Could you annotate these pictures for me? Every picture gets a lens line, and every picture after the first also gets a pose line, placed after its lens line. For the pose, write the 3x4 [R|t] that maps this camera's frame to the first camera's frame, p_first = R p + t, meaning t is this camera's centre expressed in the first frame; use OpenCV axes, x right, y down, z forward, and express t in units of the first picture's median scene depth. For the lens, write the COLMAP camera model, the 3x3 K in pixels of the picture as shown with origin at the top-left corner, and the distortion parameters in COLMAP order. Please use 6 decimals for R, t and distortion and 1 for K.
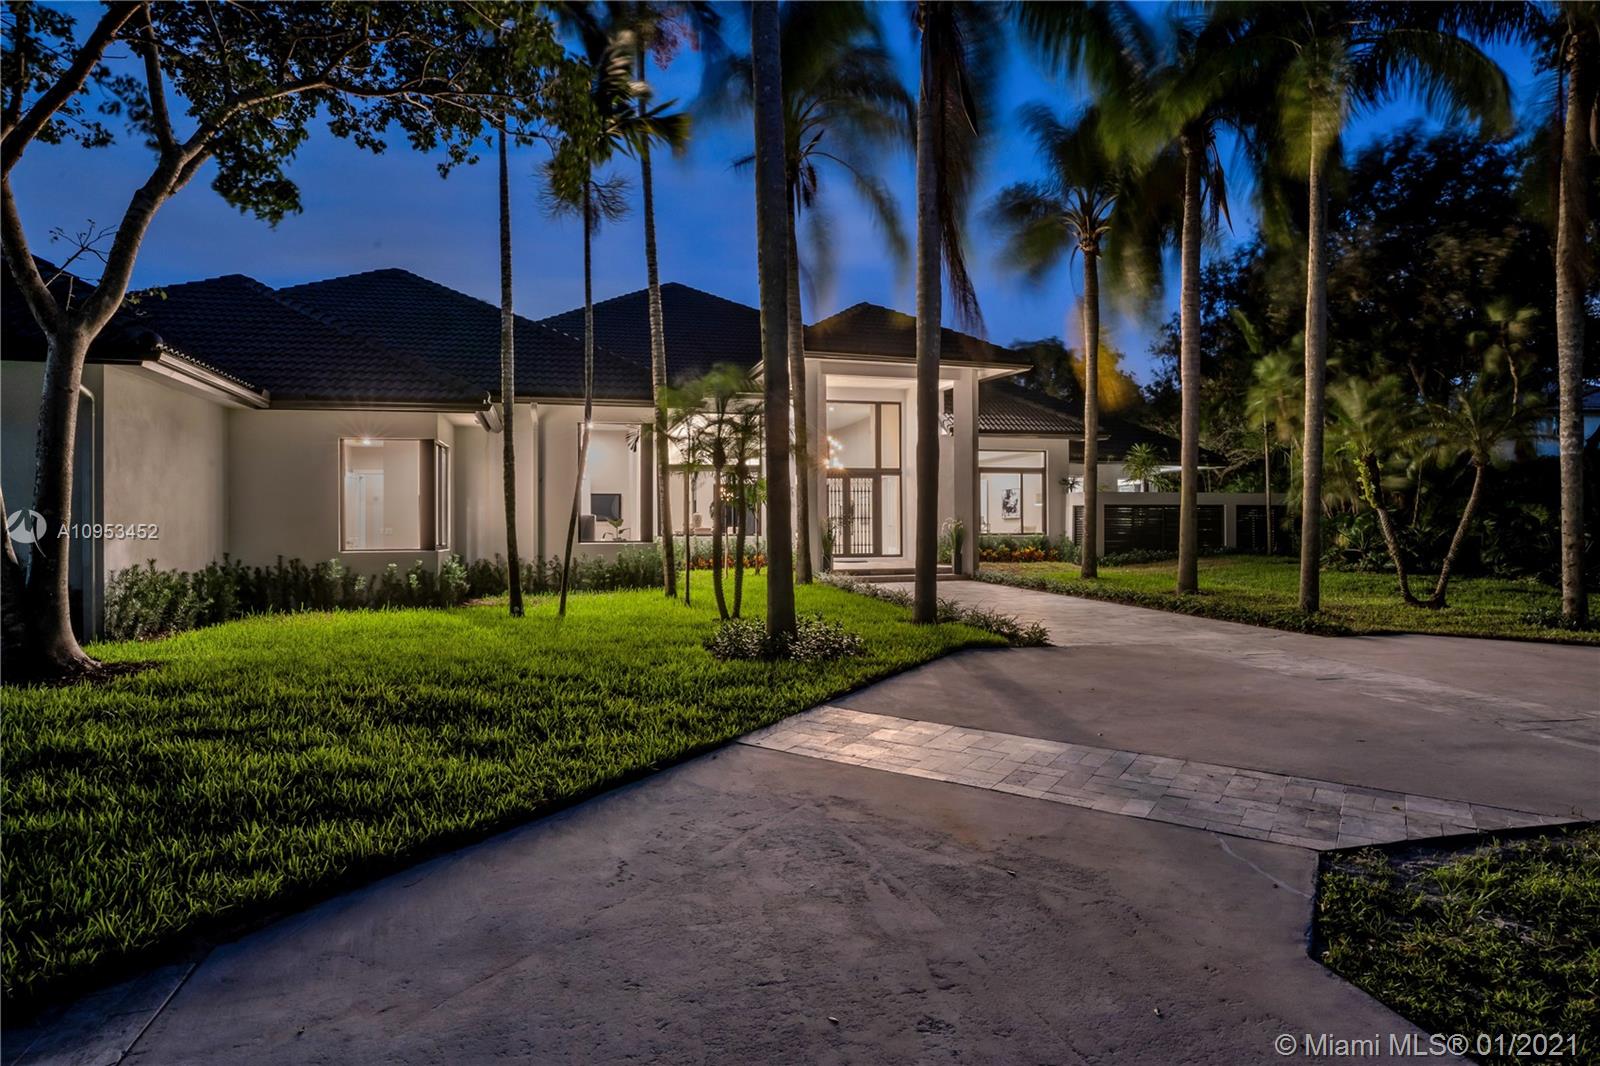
lens RADIAL K [[901.5, 0, 800.0], [0, 901.5, 533.0], [0, 0, 1]] dist [-0.066311, 0.067306]
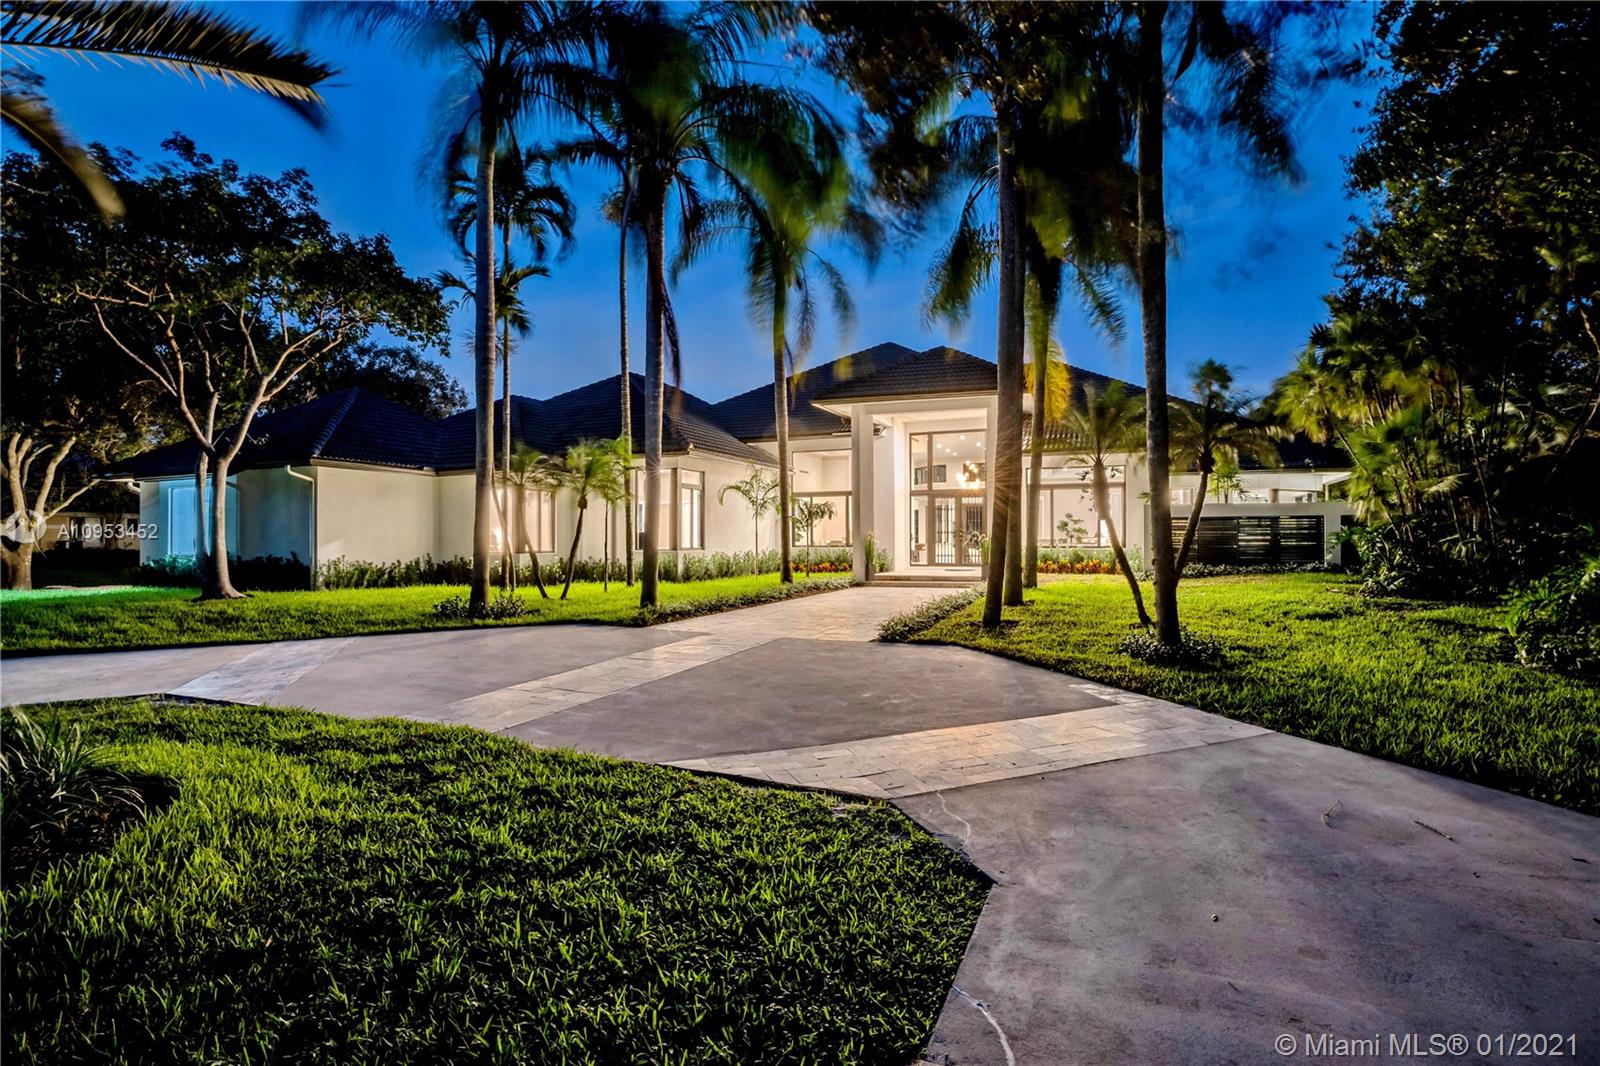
lens RADIAL K [[787.2, 0, 800.0], [0, 787.2, 533.0], [0, 0, 1]] dist [-0.084046, 0.039946]
pose [[0.795594, -0.005298, -0.605807, 0.581629], [-0.004743, 0.999877, -0.014973, -0.000251], [0.605811, 0.014786, 0.795471, 0.100528]]
